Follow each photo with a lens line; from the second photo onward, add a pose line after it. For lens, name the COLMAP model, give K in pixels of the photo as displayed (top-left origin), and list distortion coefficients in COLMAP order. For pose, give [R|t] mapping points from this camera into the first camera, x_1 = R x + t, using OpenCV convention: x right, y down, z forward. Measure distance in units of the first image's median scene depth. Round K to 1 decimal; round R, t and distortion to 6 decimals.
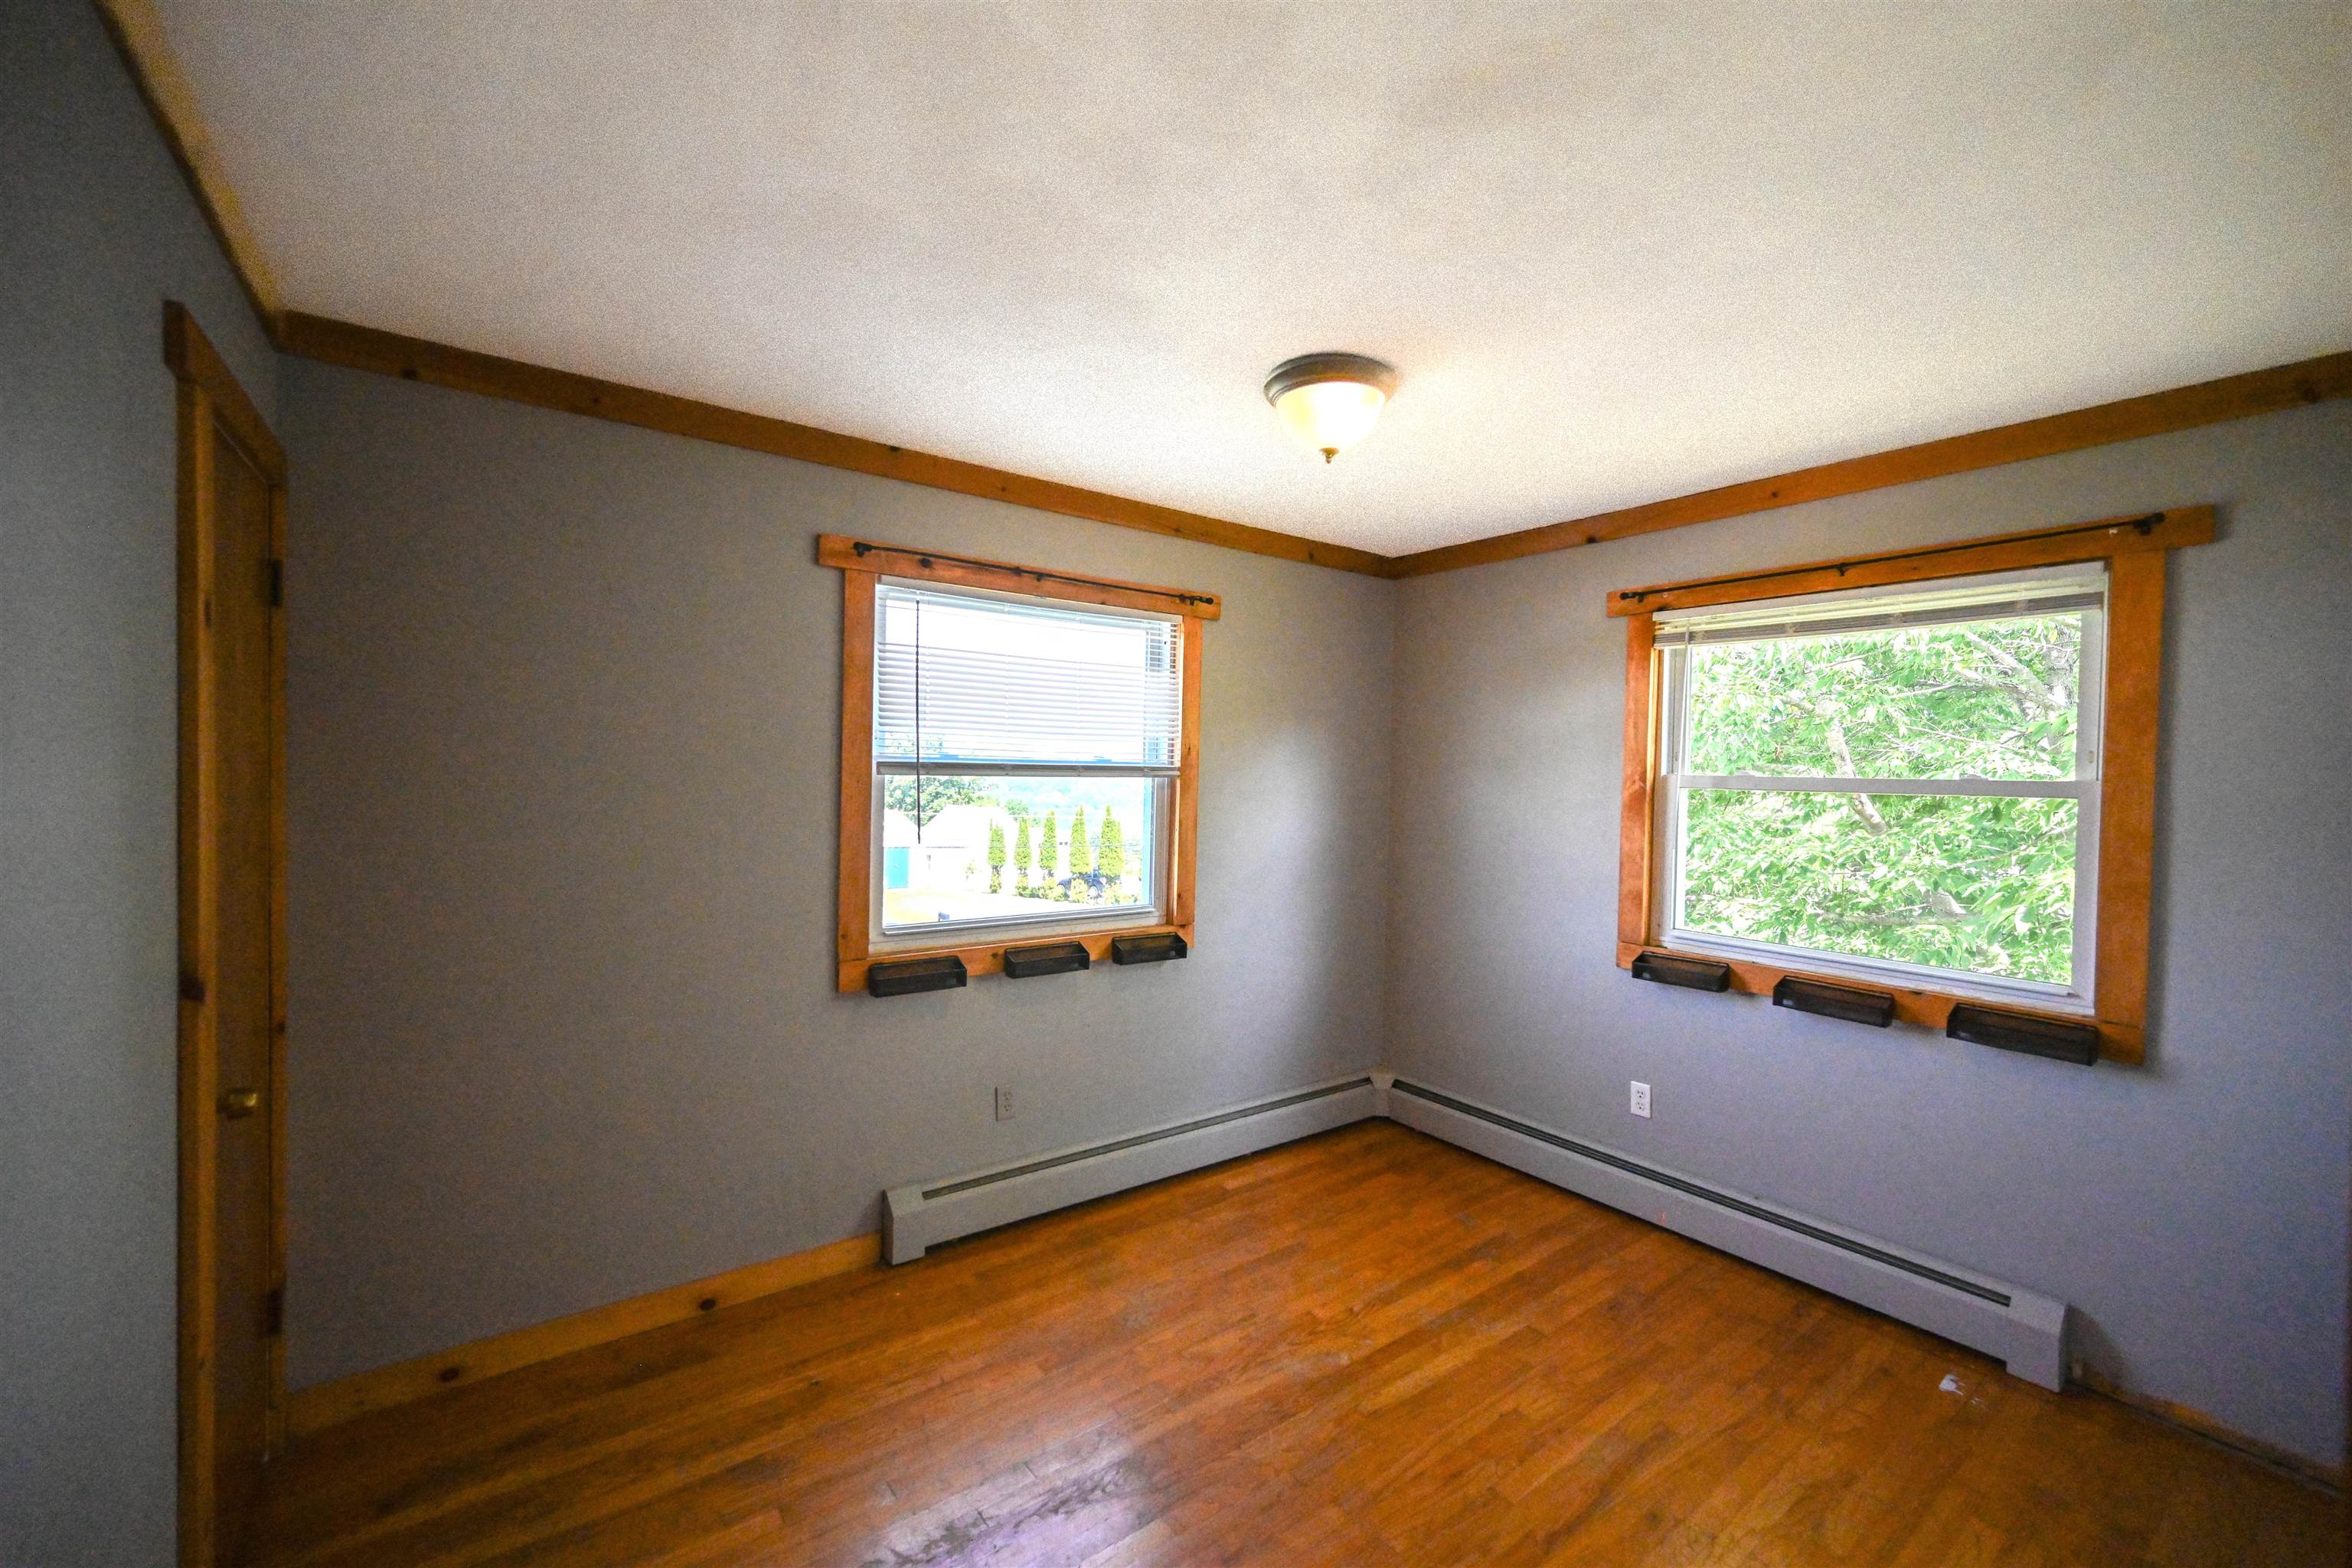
lens RADIAL K [[926.4, 0, 1185.0], [0, 926.4, 790.9], [0, 0, 1]] dist [0.000837, -0.000987]
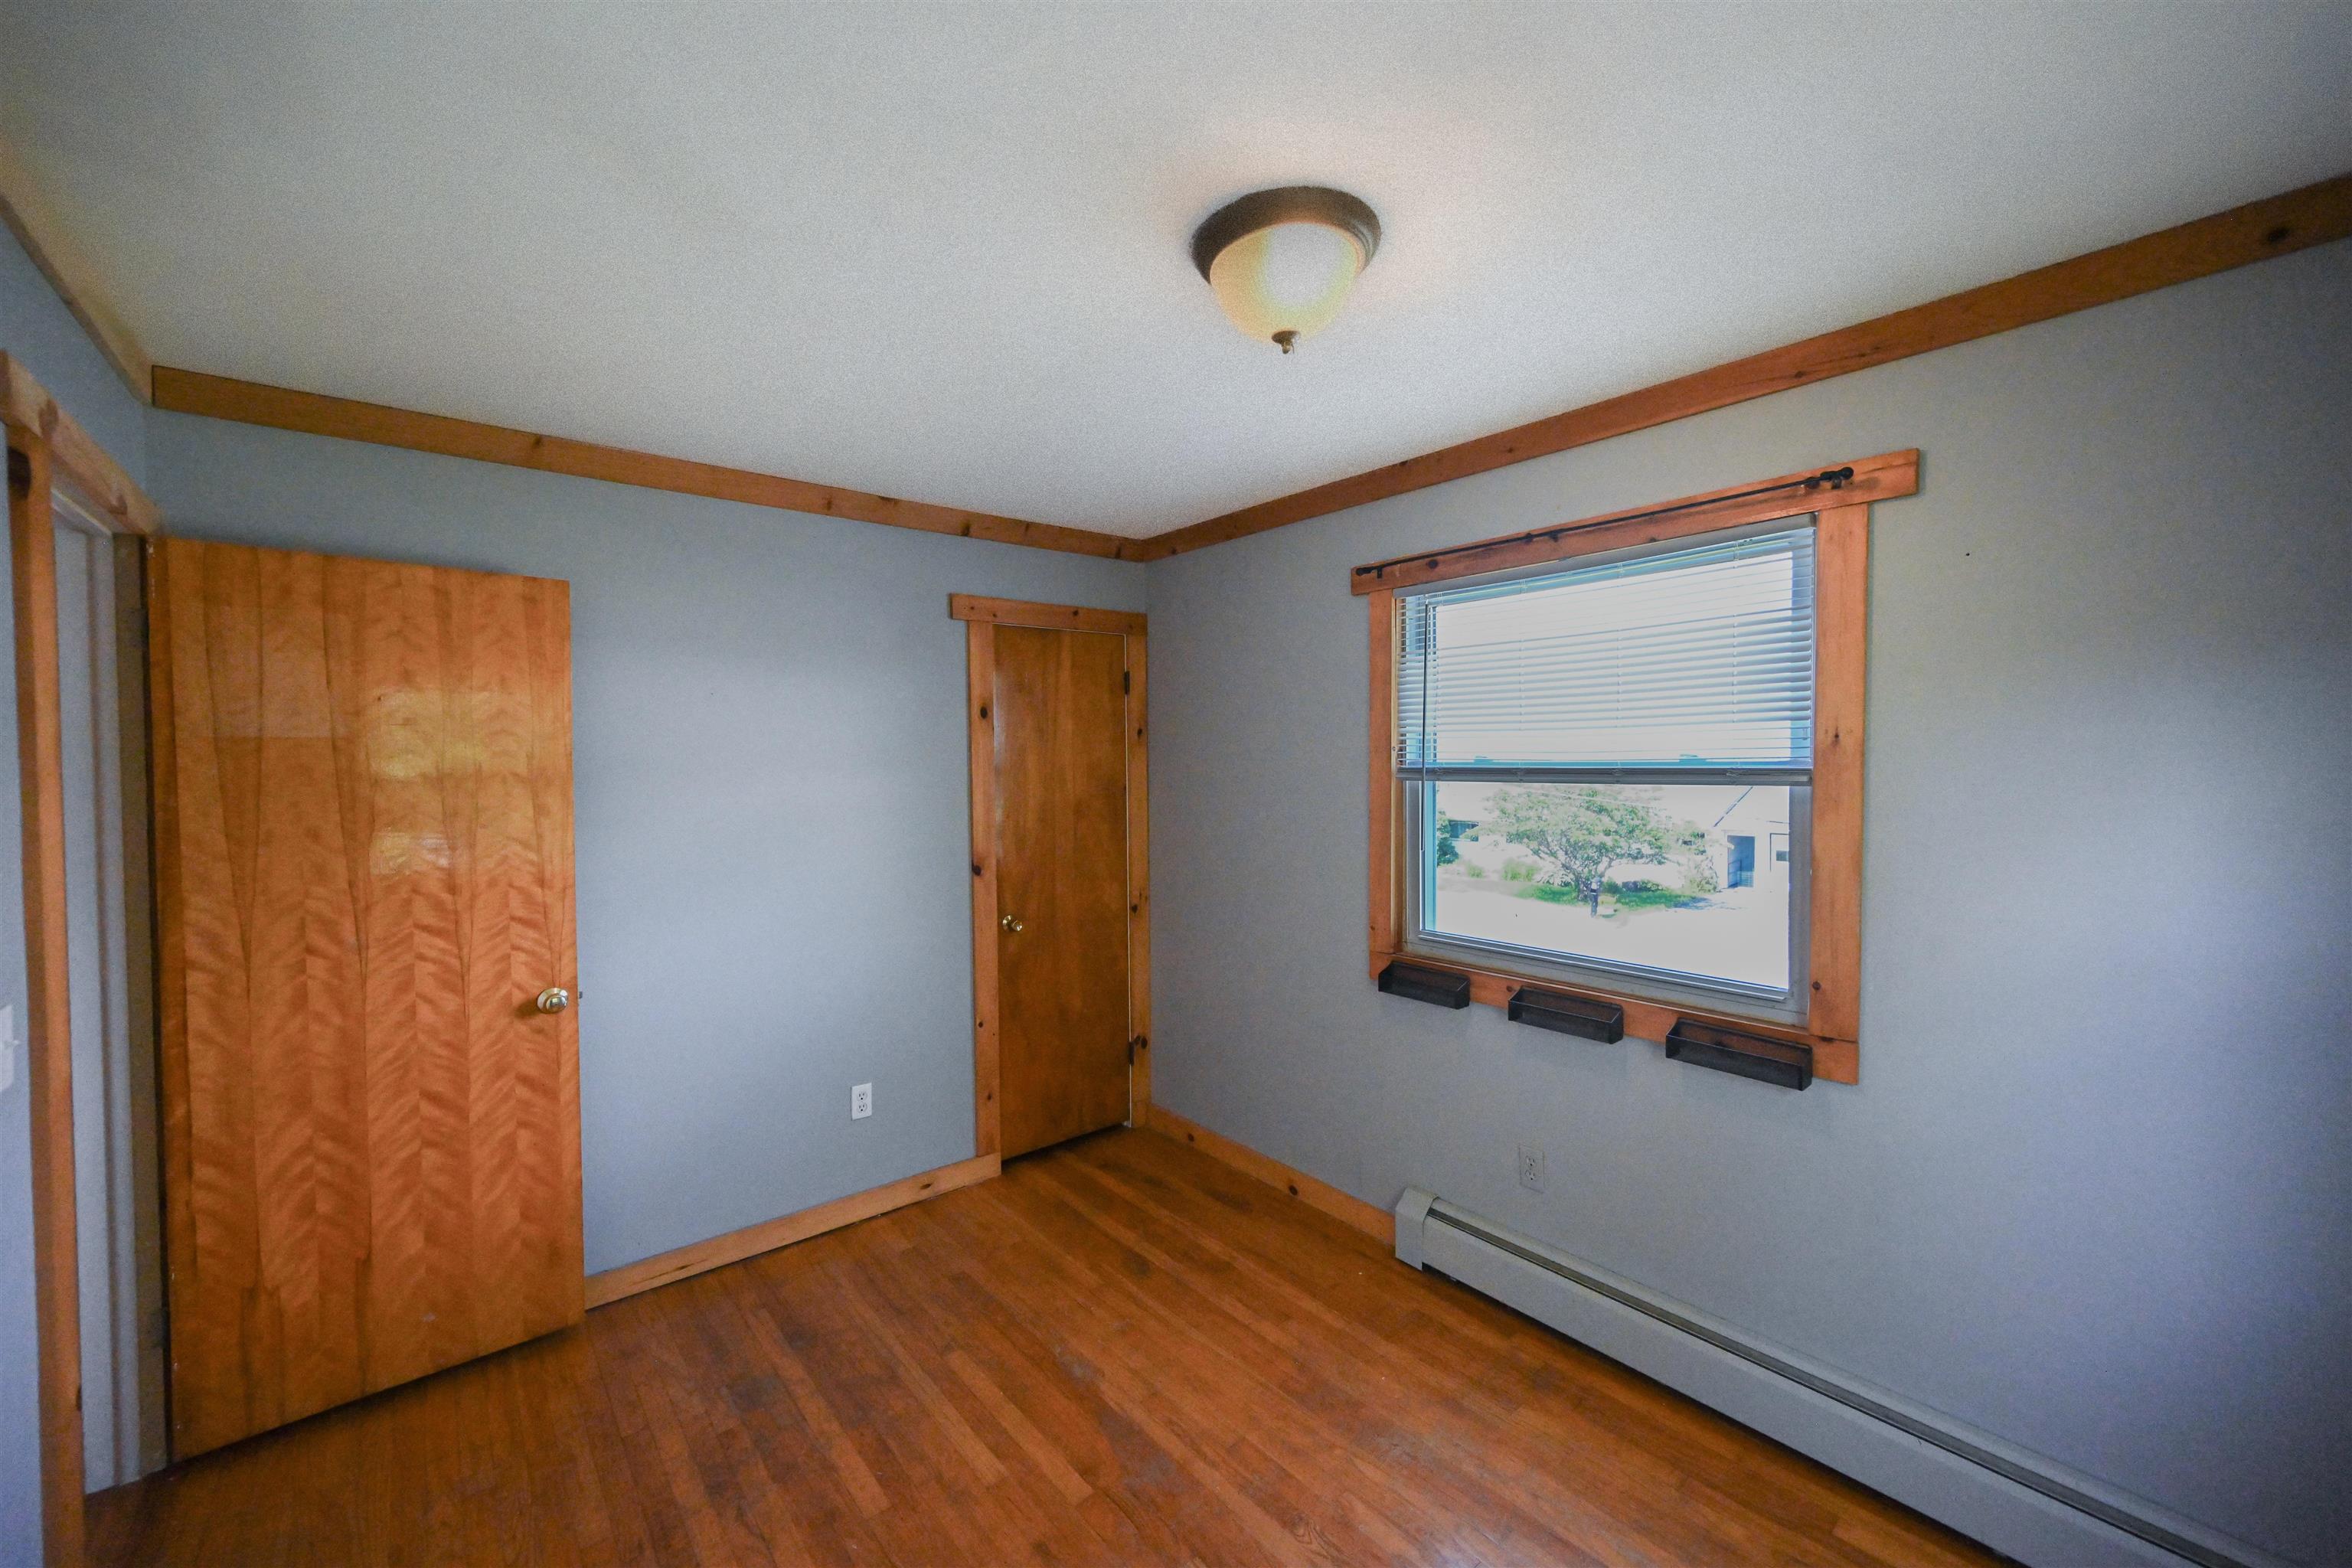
lens RADIAL K [[926.4, 0, 1170.2], [0, 926.4, 776.8], [0, 0, 1]] dist [0.000837, -0.000987]
pose [[0.050853, 0.003346, -0.998701, 0.683889], [-0.008916, 0.999956, 0.002896, -0.022538], [0.998666, 0.008757, 0.050881, 0.676974]]
